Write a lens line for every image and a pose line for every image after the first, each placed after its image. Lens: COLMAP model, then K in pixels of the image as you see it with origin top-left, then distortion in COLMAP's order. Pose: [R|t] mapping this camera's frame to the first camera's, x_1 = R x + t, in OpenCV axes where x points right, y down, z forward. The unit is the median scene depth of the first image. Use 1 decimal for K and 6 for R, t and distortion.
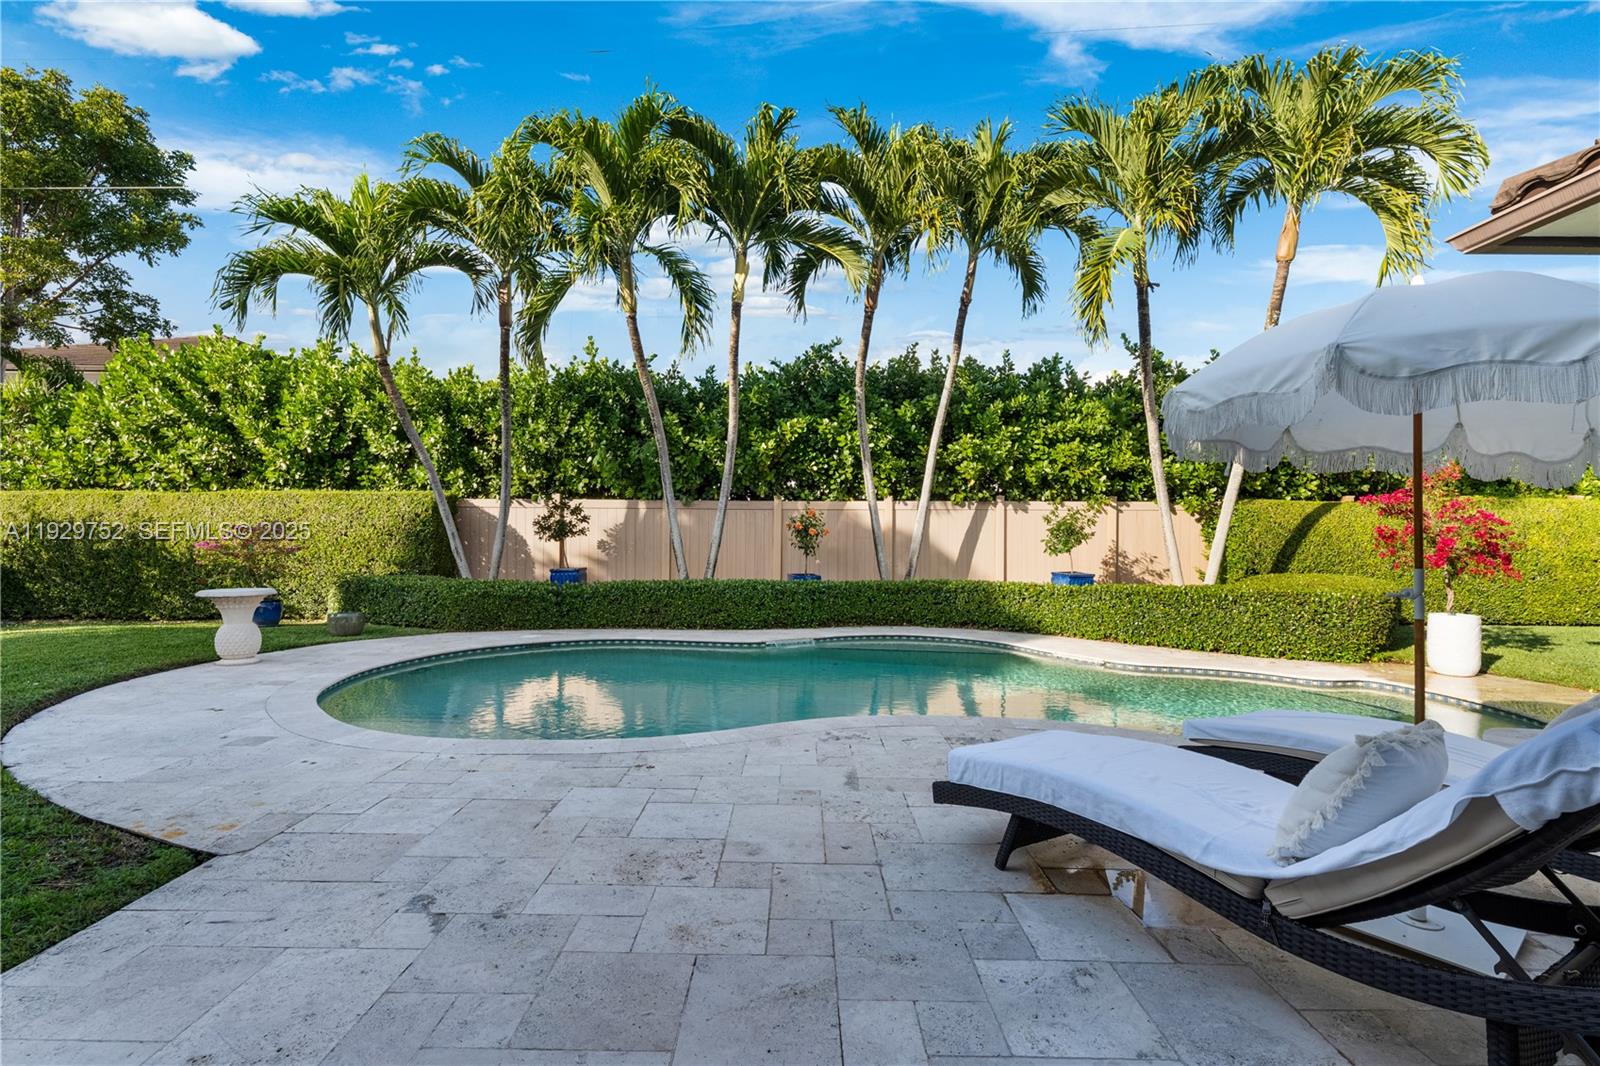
lens RADIAL K [[725.0, 0, 795.1], [0, 725.0, 535.3], [0, 0, 1]] dist [0.007661, 0.000842]
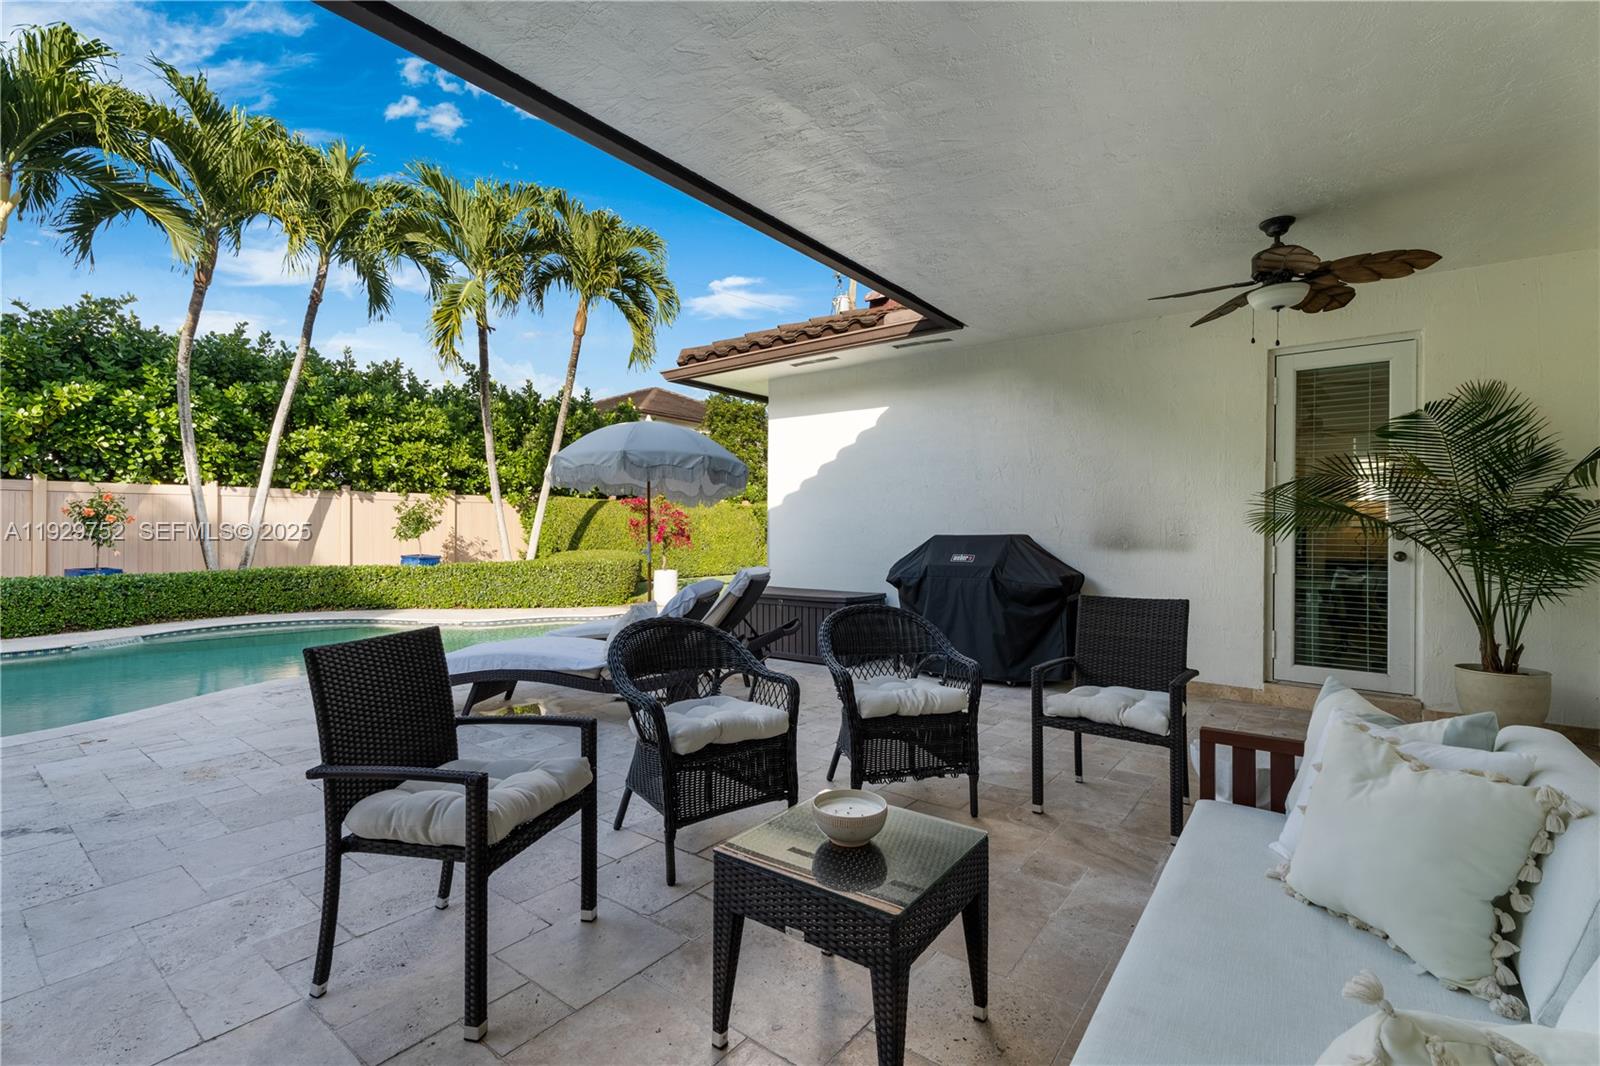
lens RADIAL K [[710.5, 0, 800.0], [0, 710.5, 533.0], [0, 0, 1]] dist [-0.000265, 0.000685]
pose [[0.609605, -0.010855, 0.792631, -0.148627], [-0.003282, 0.999863, 0.016217, -0.004573], [-0.792699, -0.012488, 0.609486, -0.174703]]
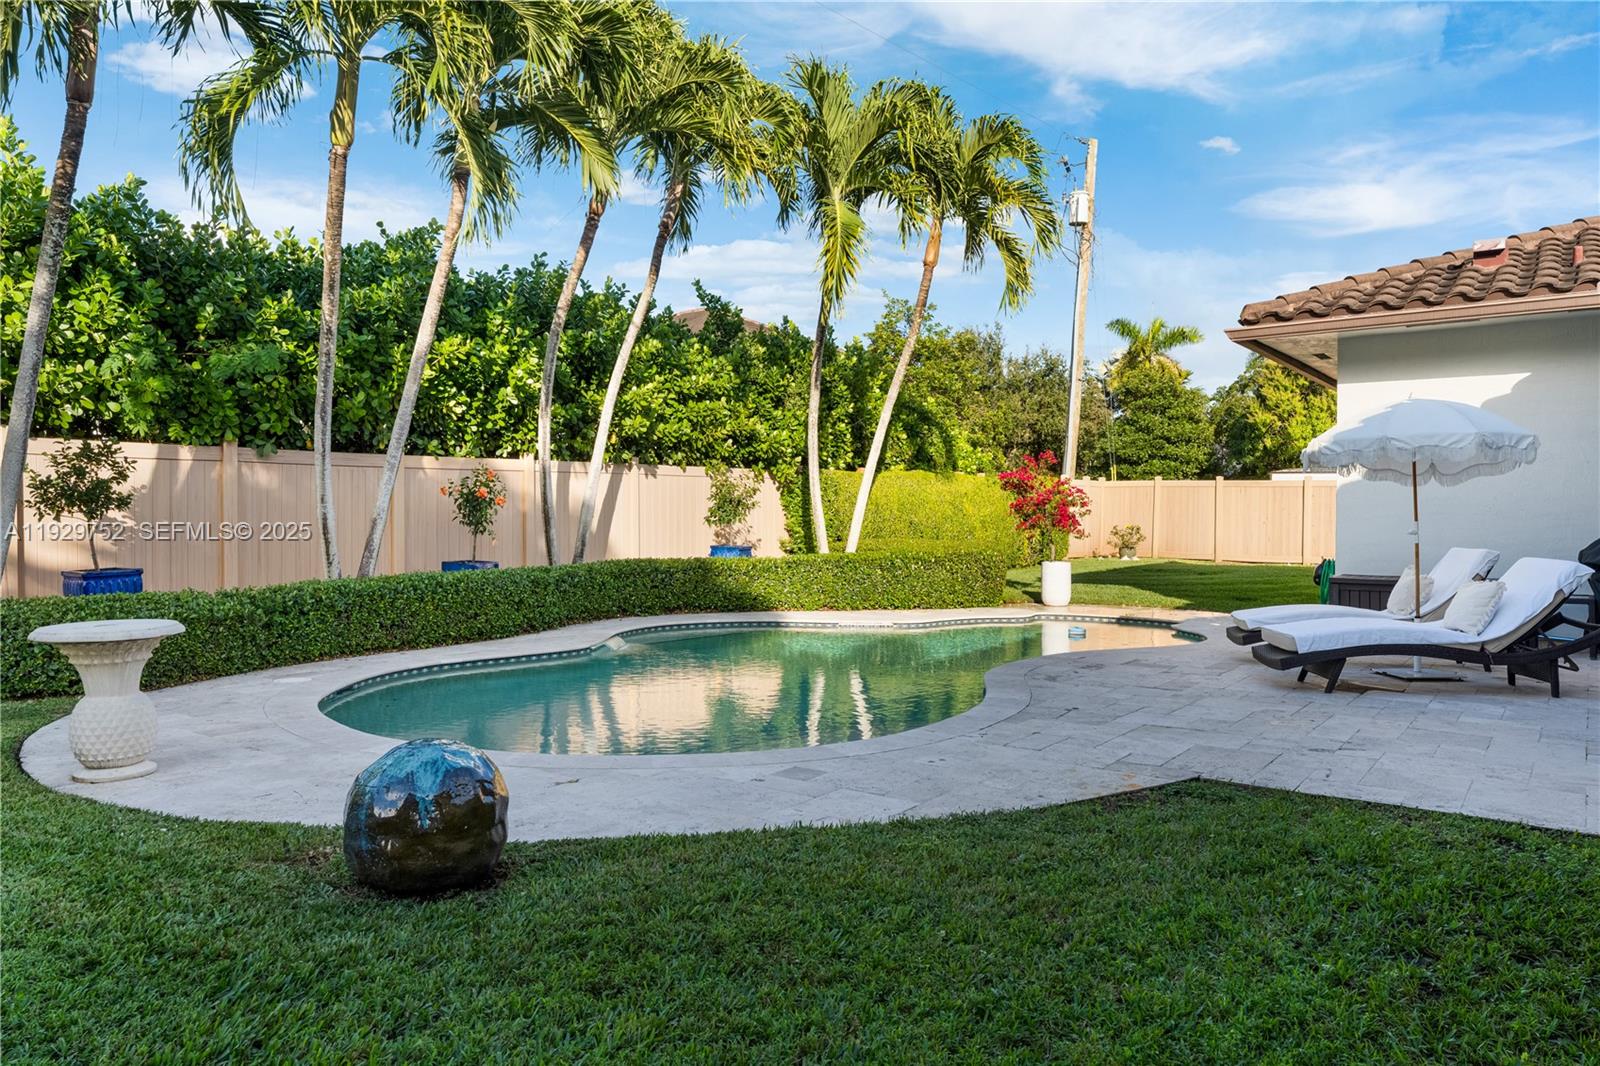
lens RADIAL K [[1096.9, 0, 798.9], [0, 1096.9, 530.0], [0, 0, 1]] dist [0.027377, 0.000336]
pose [[0.575444, -0.024149, 0.817484, -0.702808], [0.001440, 0.999592, 0.028515, -0.007401], [-0.817840, -0.015231, 0.575244, 0.129279]]
